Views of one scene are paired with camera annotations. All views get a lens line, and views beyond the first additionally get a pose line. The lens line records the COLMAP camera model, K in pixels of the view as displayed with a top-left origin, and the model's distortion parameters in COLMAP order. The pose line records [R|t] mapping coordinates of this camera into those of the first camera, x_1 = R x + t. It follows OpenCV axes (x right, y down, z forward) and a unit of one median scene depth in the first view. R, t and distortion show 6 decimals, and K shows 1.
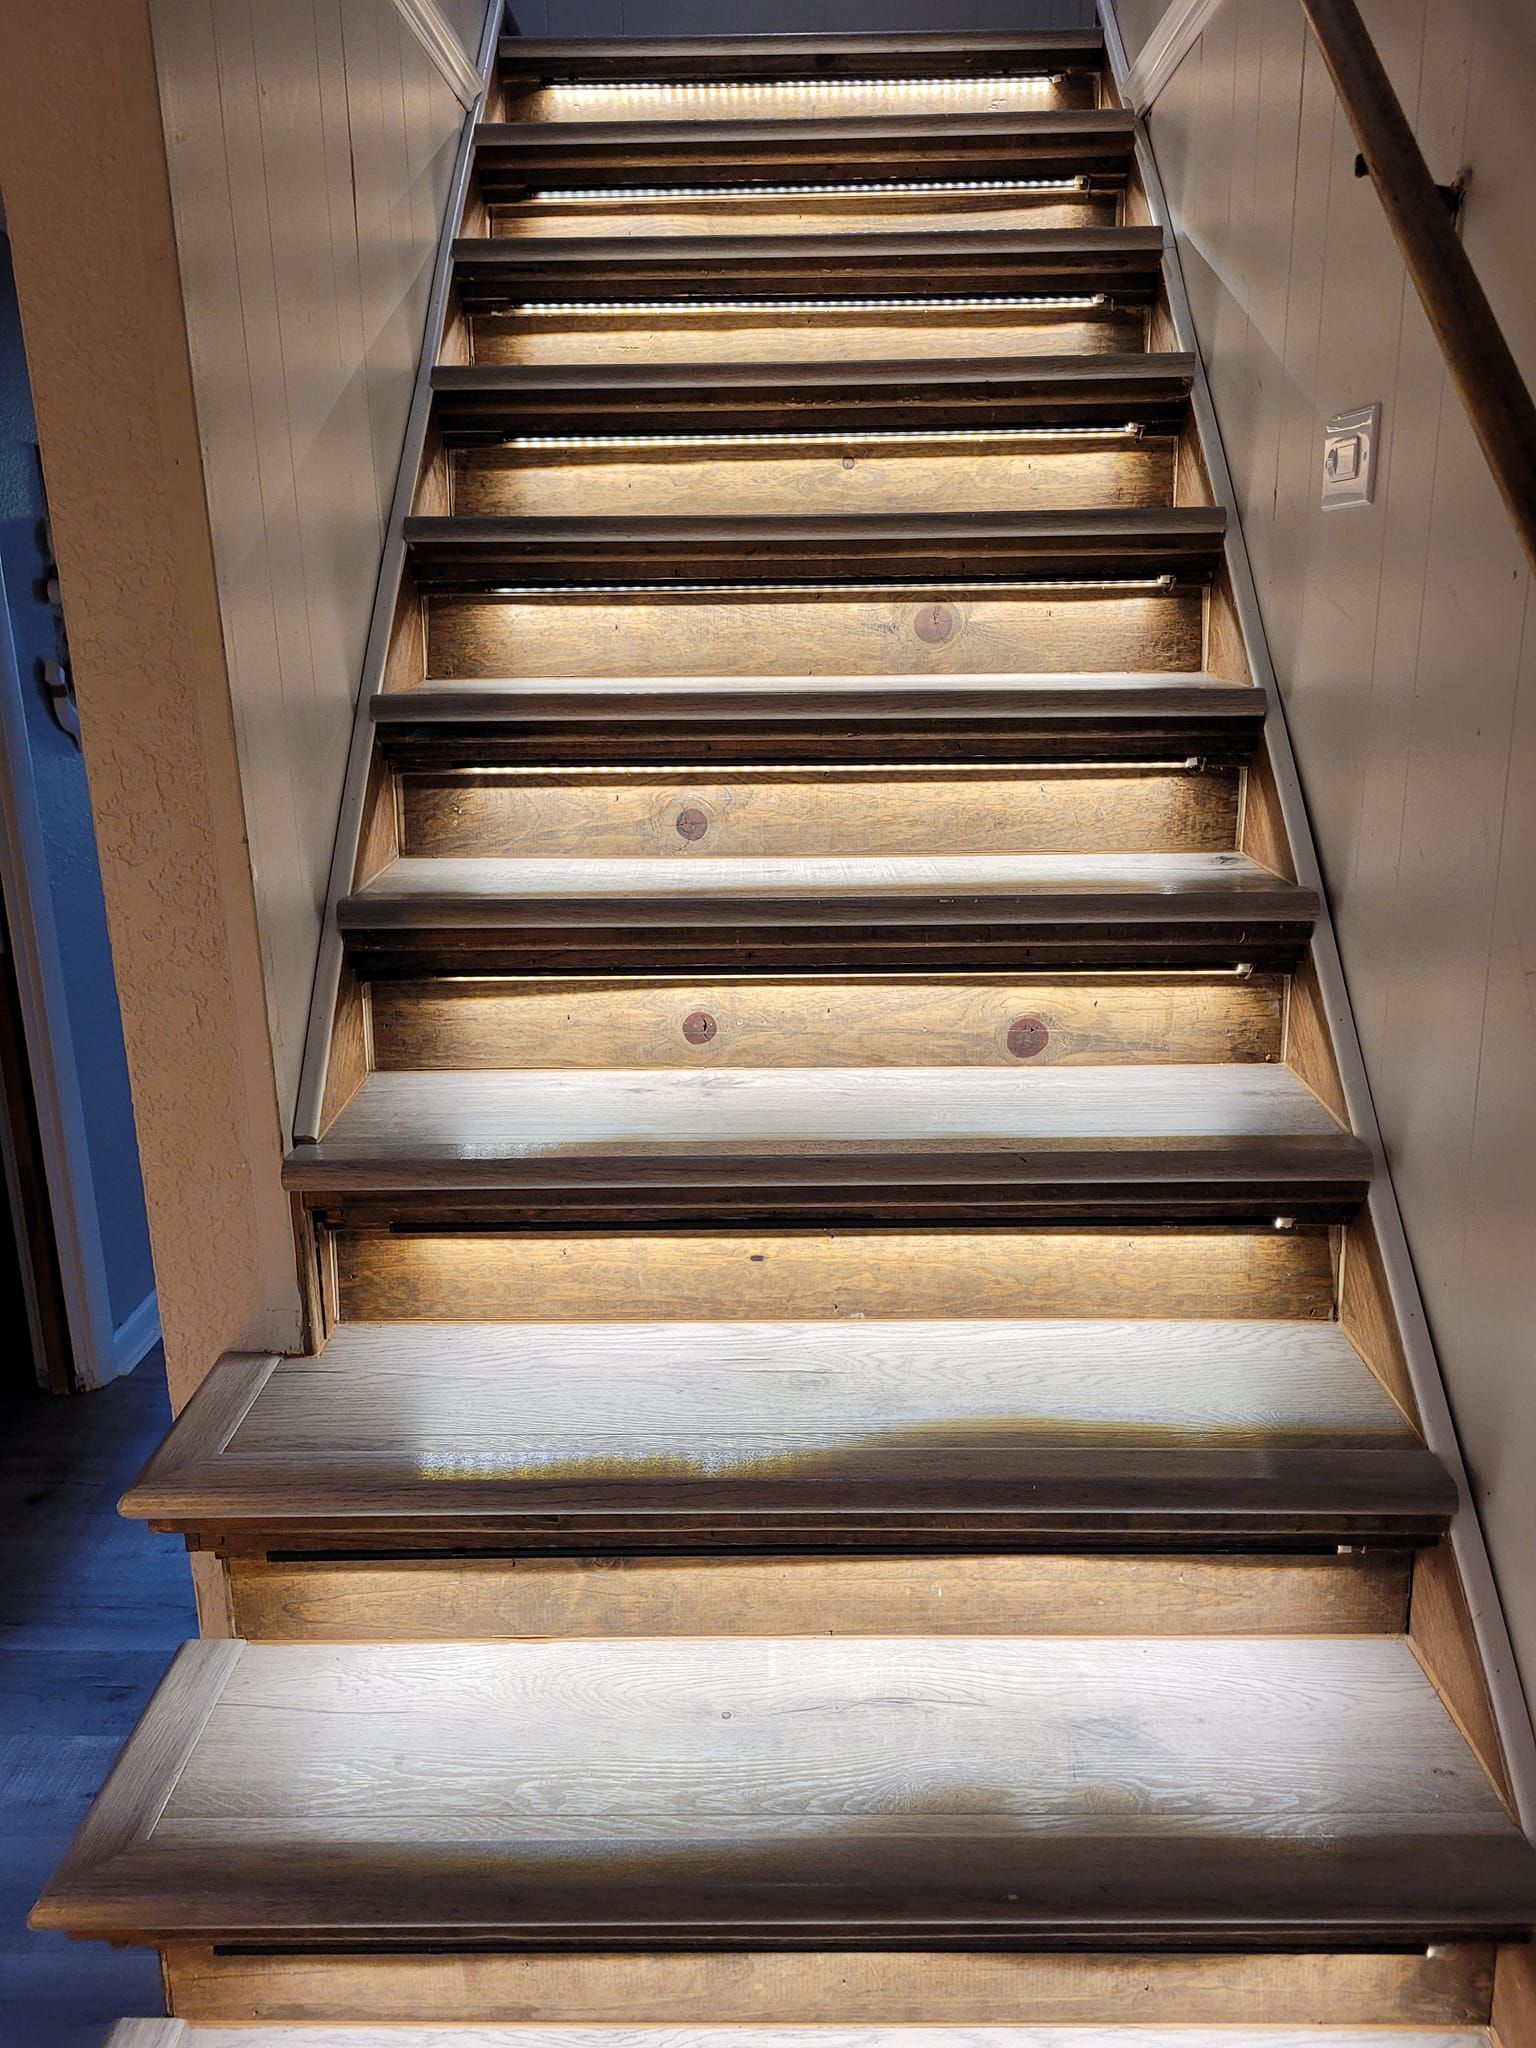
lens RADIAL K [[1522.7, 0, 768.0], [0, 1522.7, 1024.0], [0, 0, 1]] dist [0.049976, -0.042623]
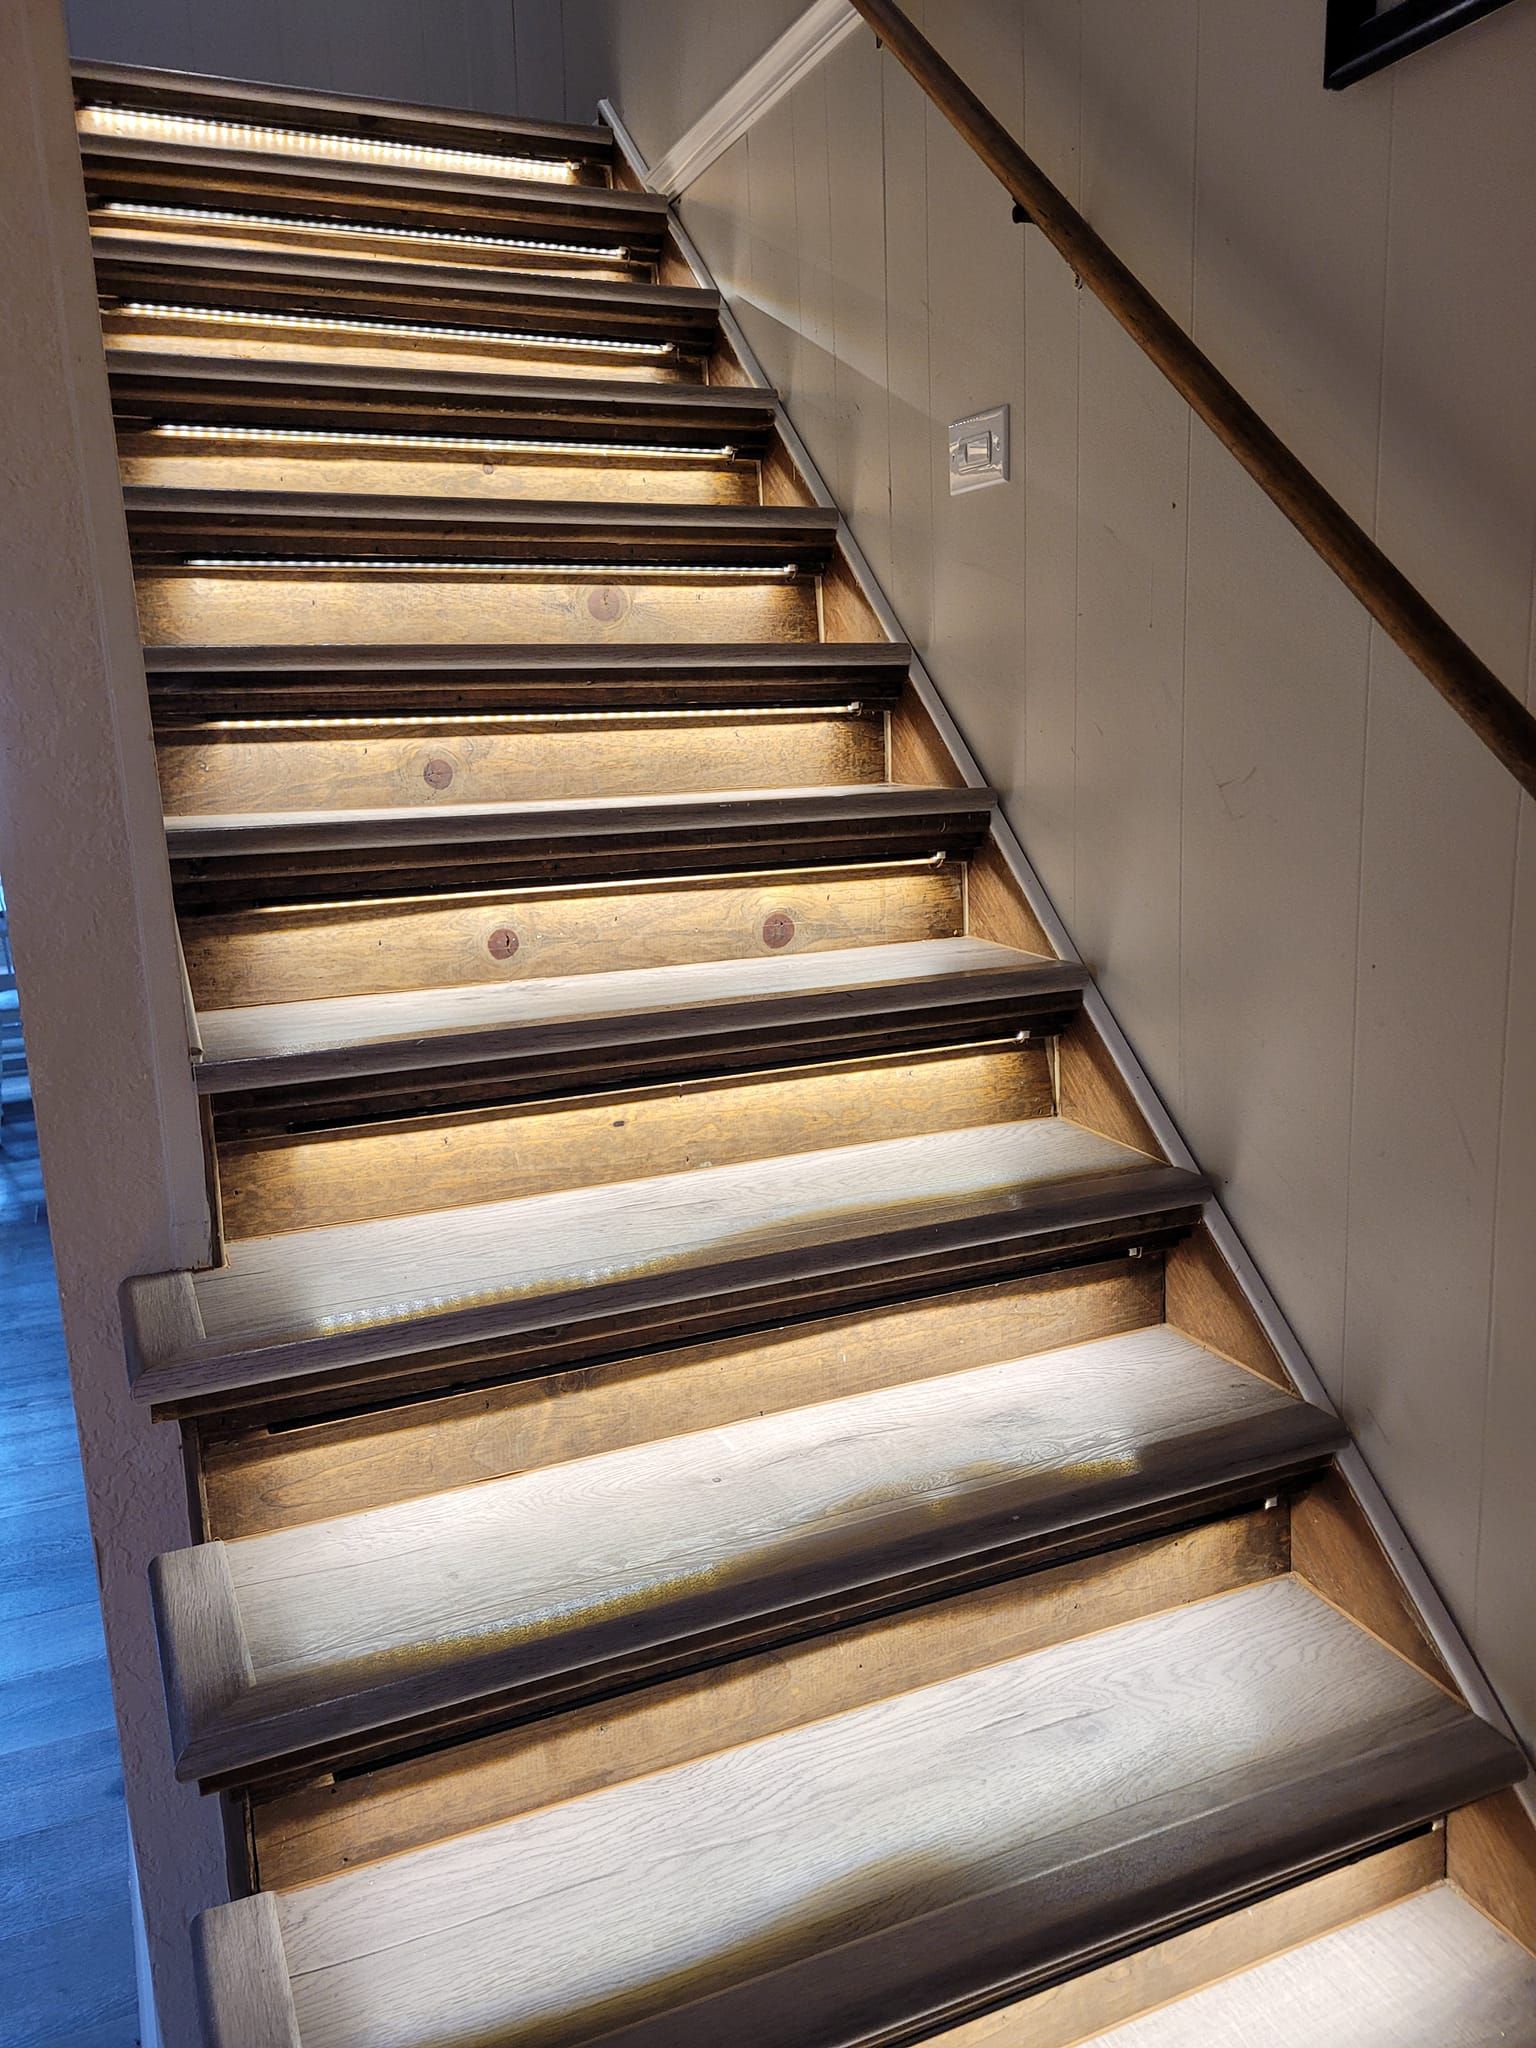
lens RADIAL K [[1522.7, 0, 768.0], [0, 1522.7, 1024.0], [0, 0, 1]] dist [0.049976, -0.042623]
pose [[0.909052, -0.098791, 0.404801, -0.316893], [0.128007, 0.990721, -0.045677, 0.132071], [-0.396533, 0.093340, 0.913263, -0.057994]]
